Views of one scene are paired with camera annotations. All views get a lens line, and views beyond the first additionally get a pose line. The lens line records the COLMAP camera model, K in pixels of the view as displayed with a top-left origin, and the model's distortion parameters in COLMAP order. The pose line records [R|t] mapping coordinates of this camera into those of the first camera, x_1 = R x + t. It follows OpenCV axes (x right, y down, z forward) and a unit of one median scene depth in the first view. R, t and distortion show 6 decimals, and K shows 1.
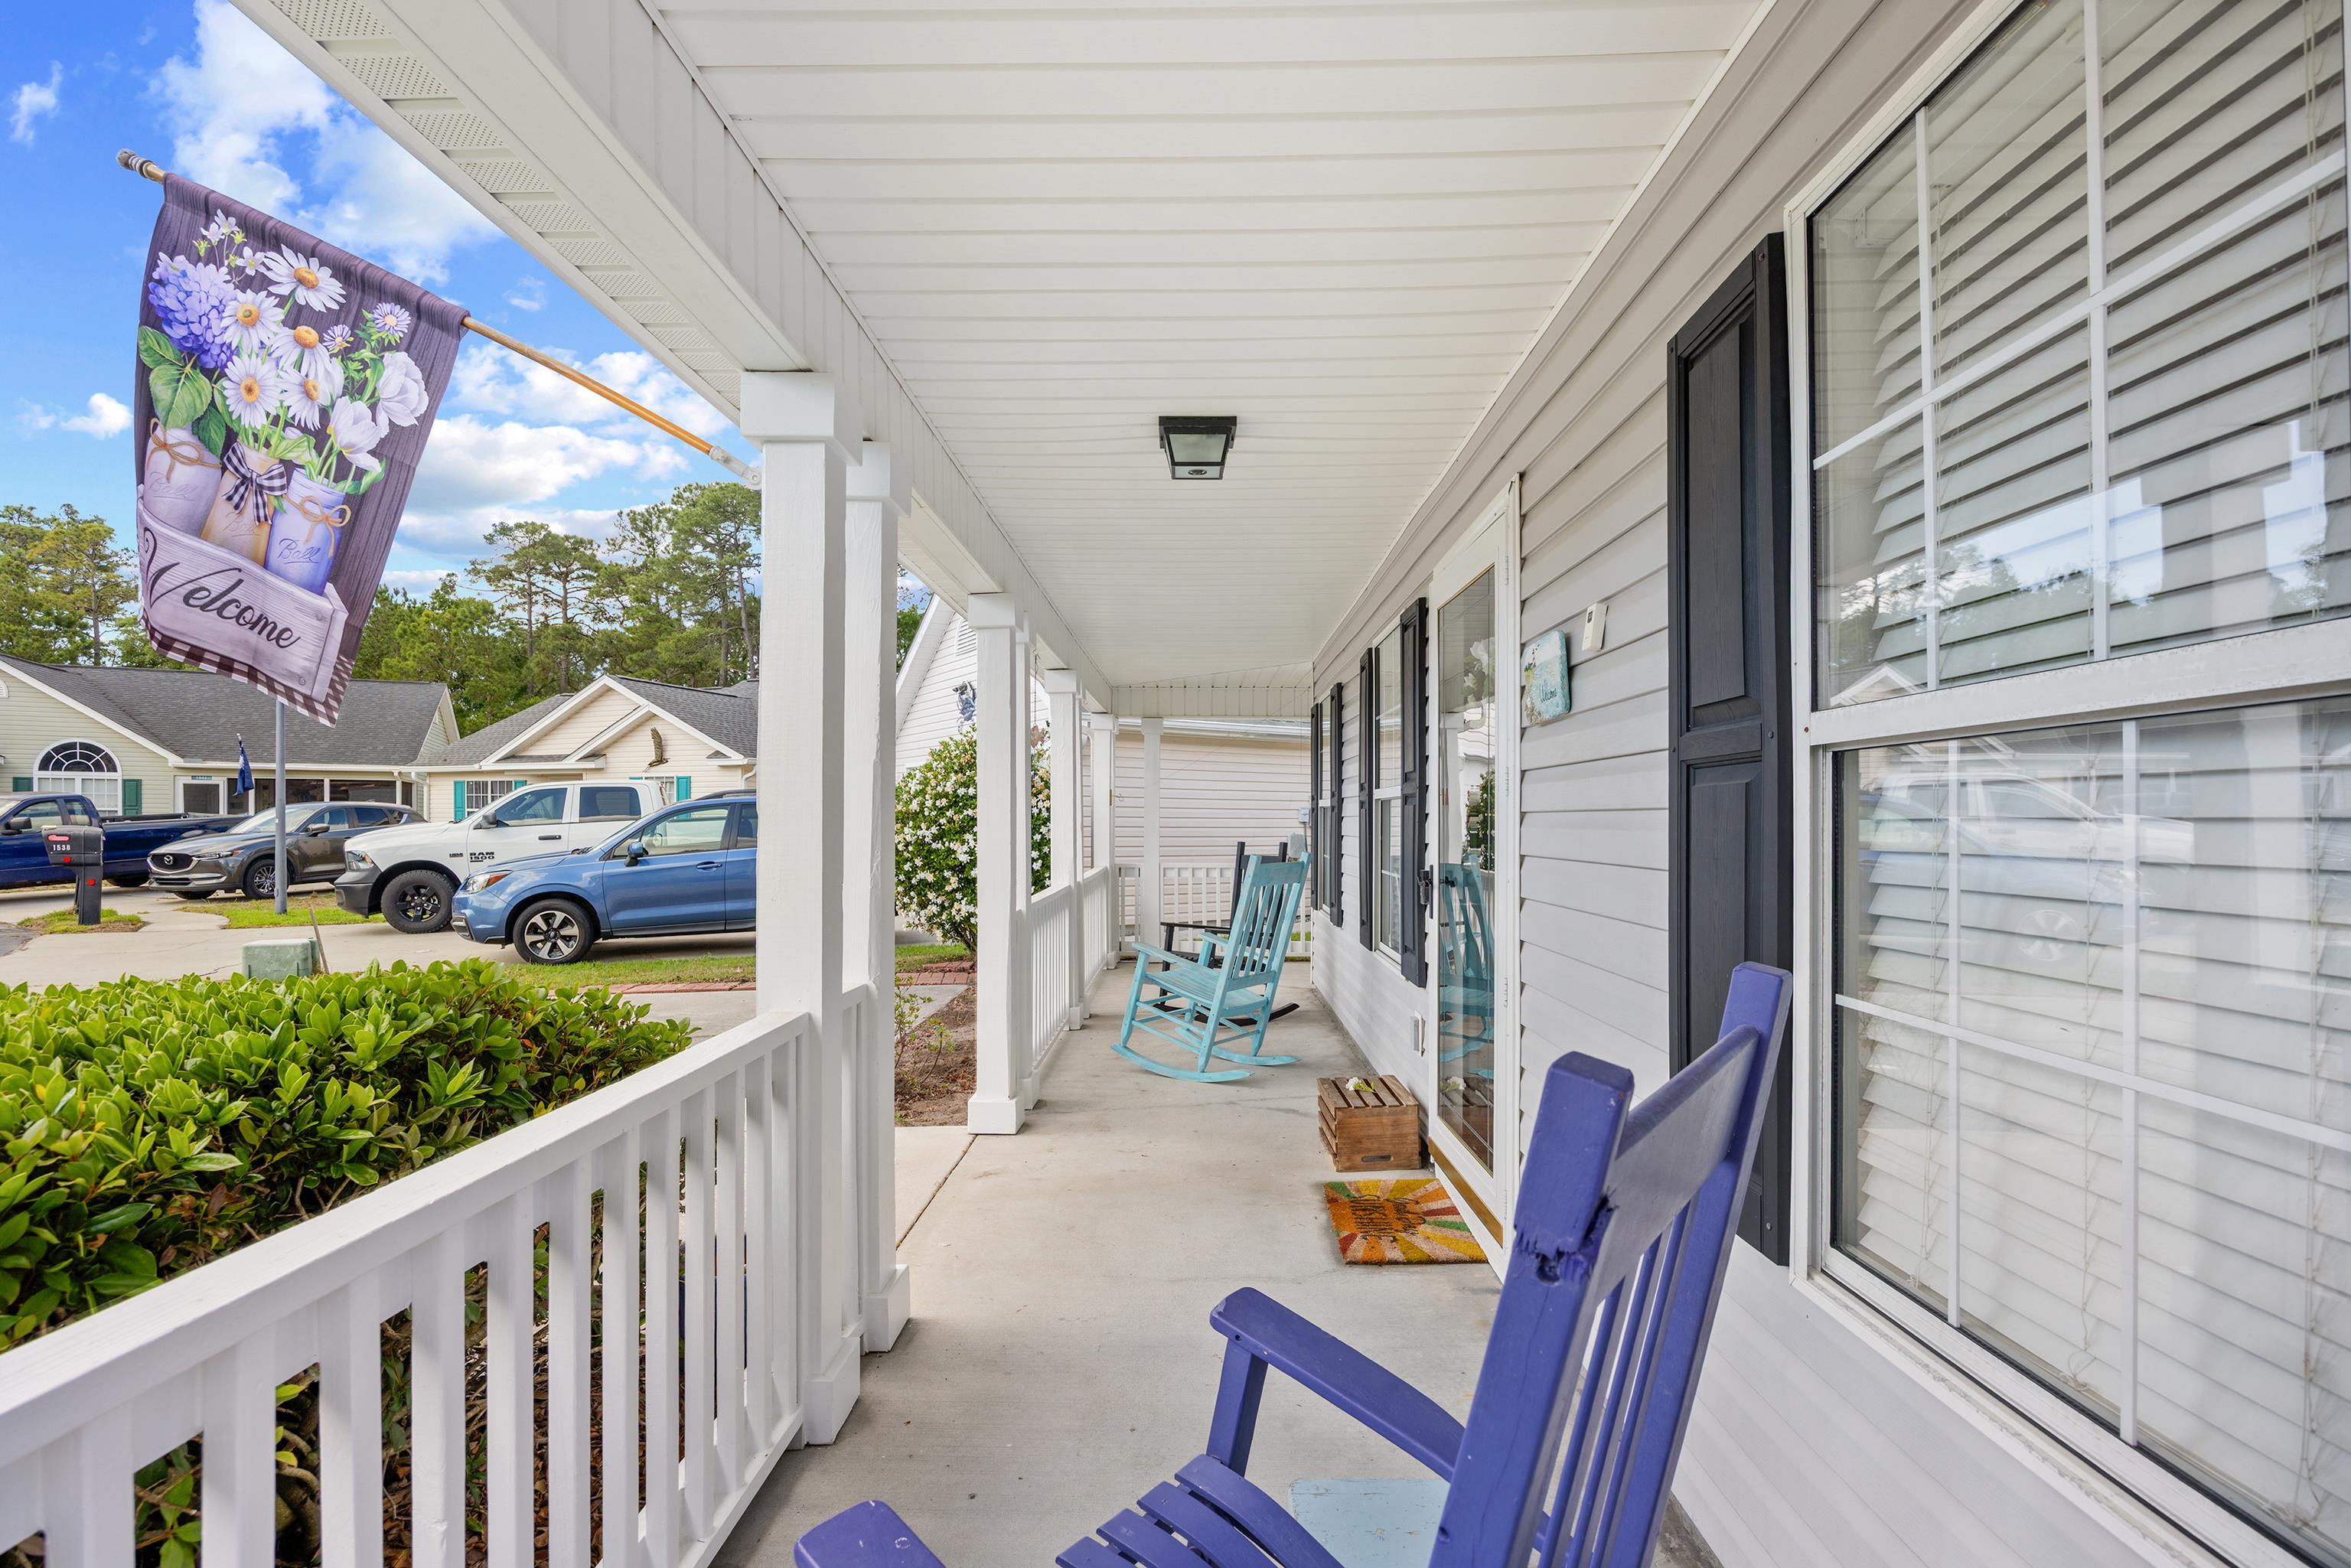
lens RADIAL K [[1107.0, 0, 1175.6], [0, 1107.0, 809.4], [0, 0, 1]] dist [-0.011120, 0.000739]
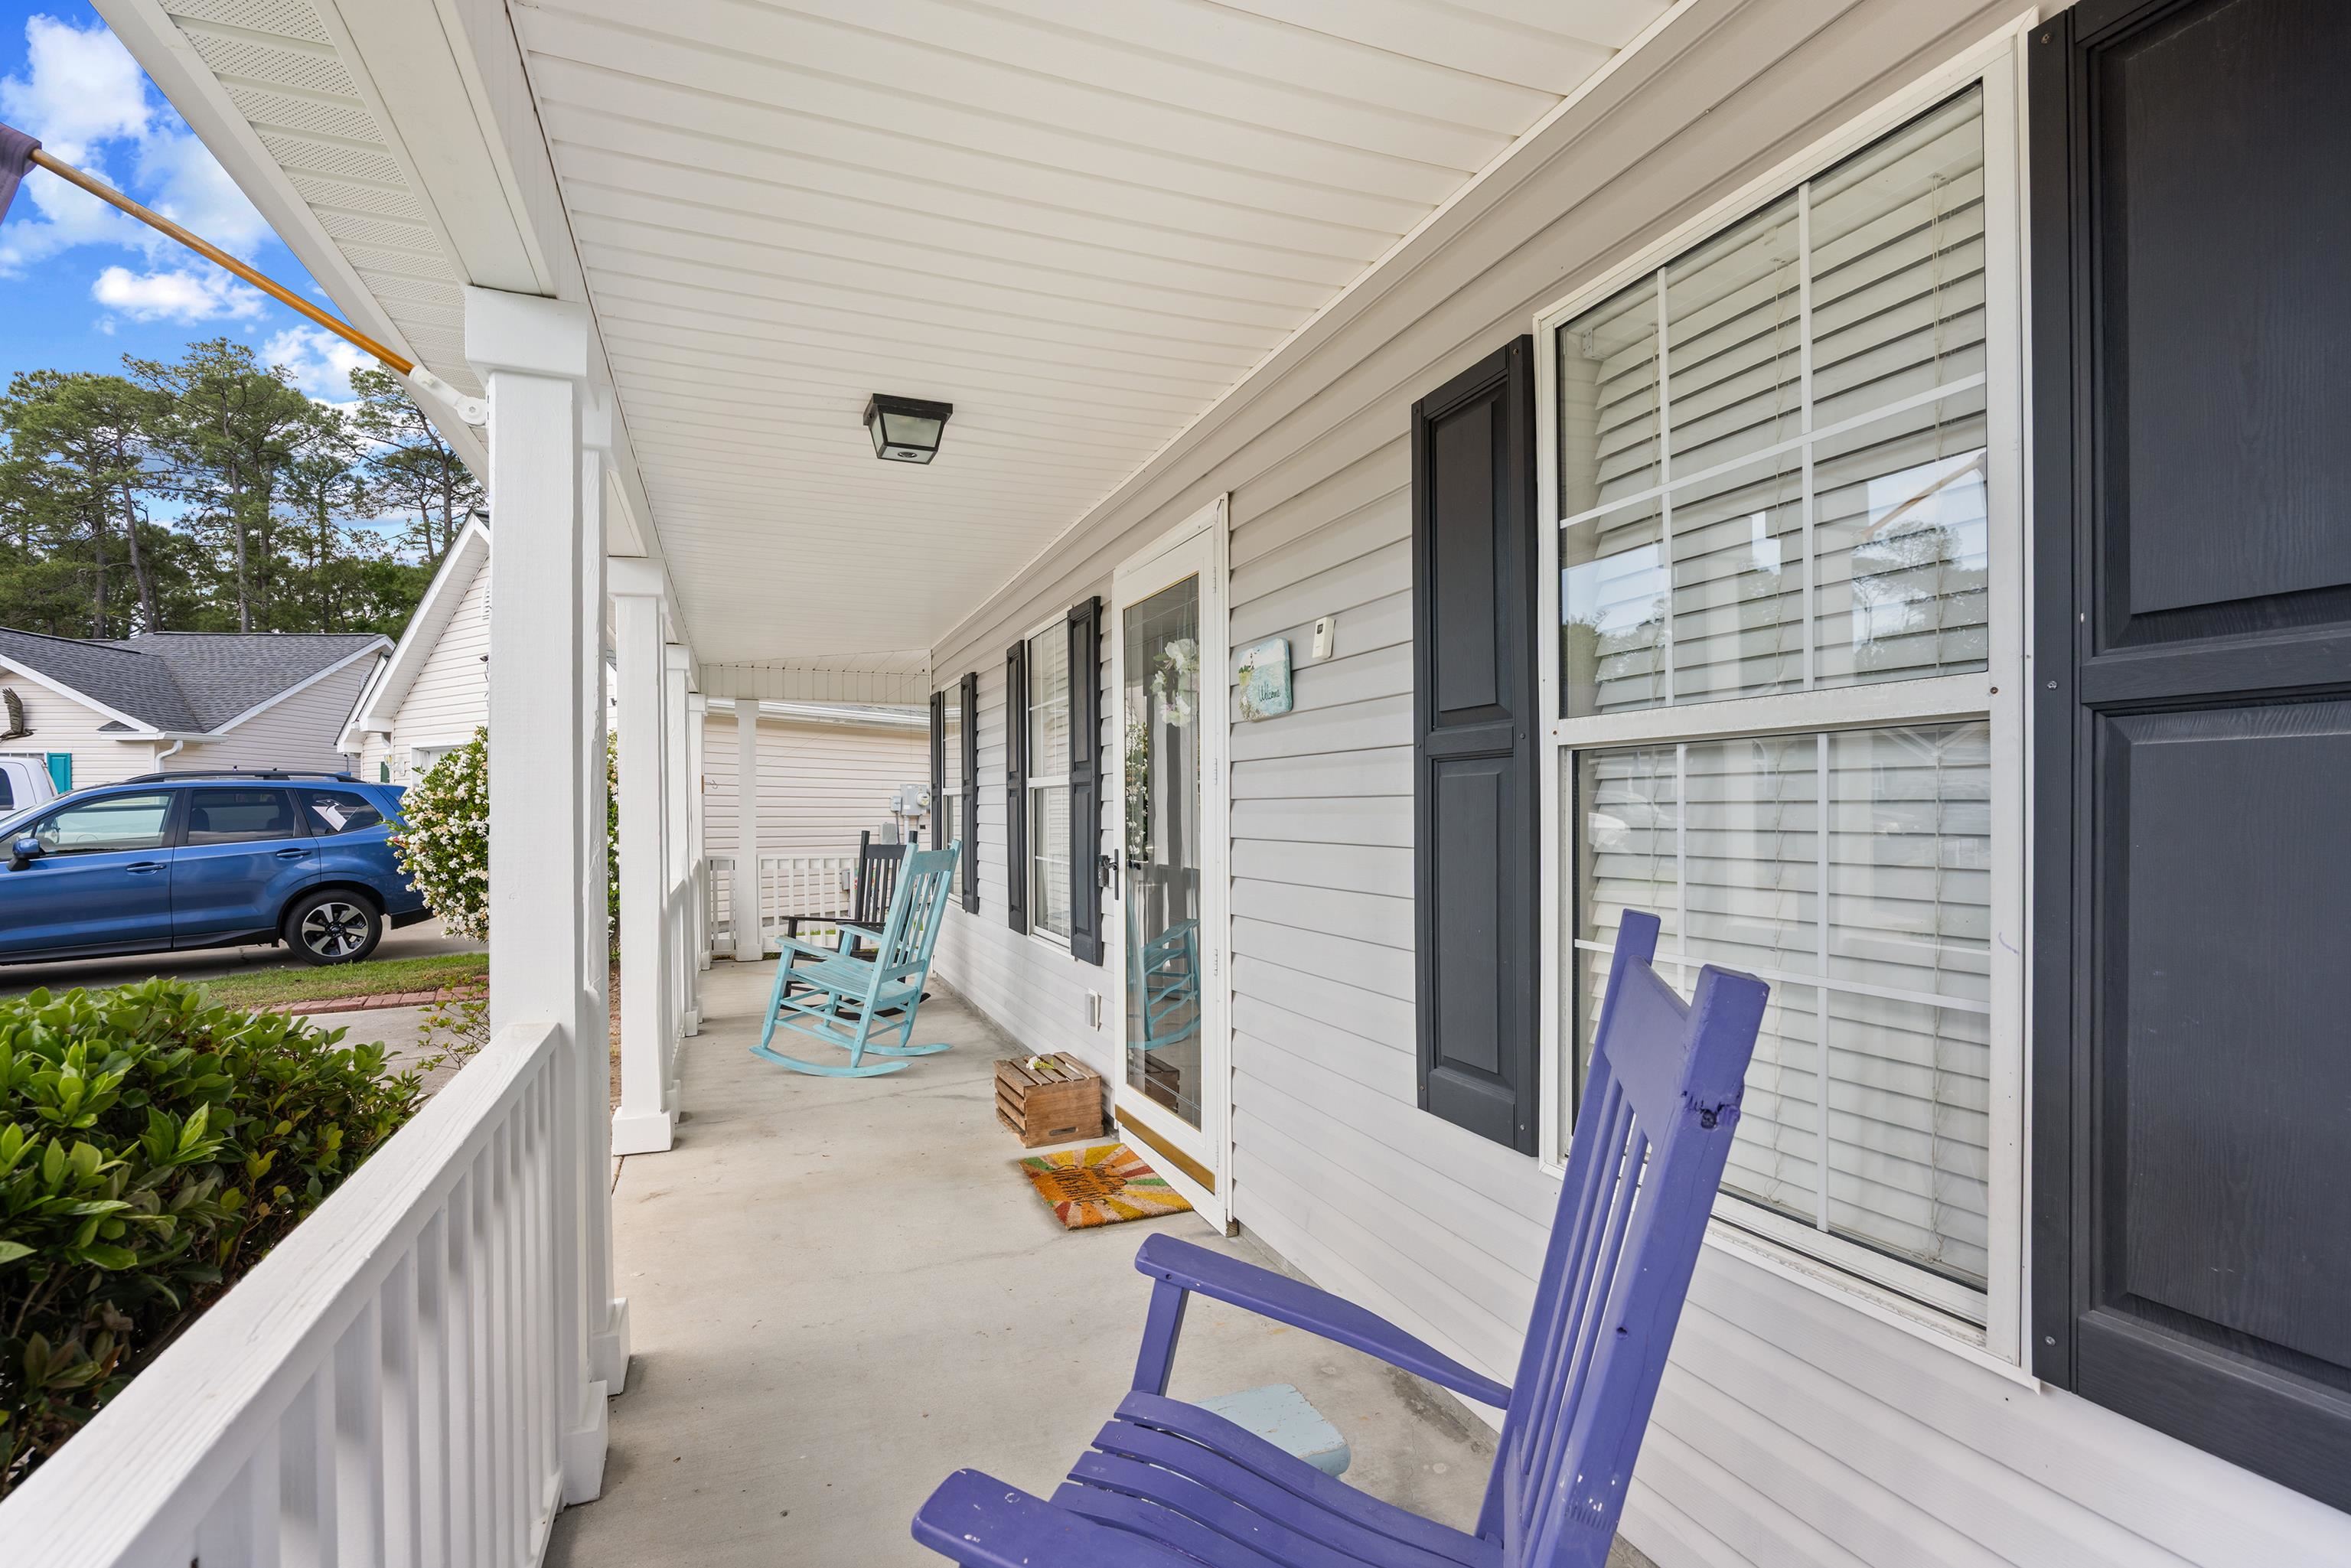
lens RADIAL K [[1105.3, 0, 1177.9], [0, 1105.3, 803.7], [0, 0, 1]] dist [-0.010815, 0.000783]
pose [[0.923945, 0.000373, 0.382526, -0.116394], [-0.002046, 0.999990, 0.003967, 0.002065], [-0.382520, -0.004448, 0.923936, -0.003464]]
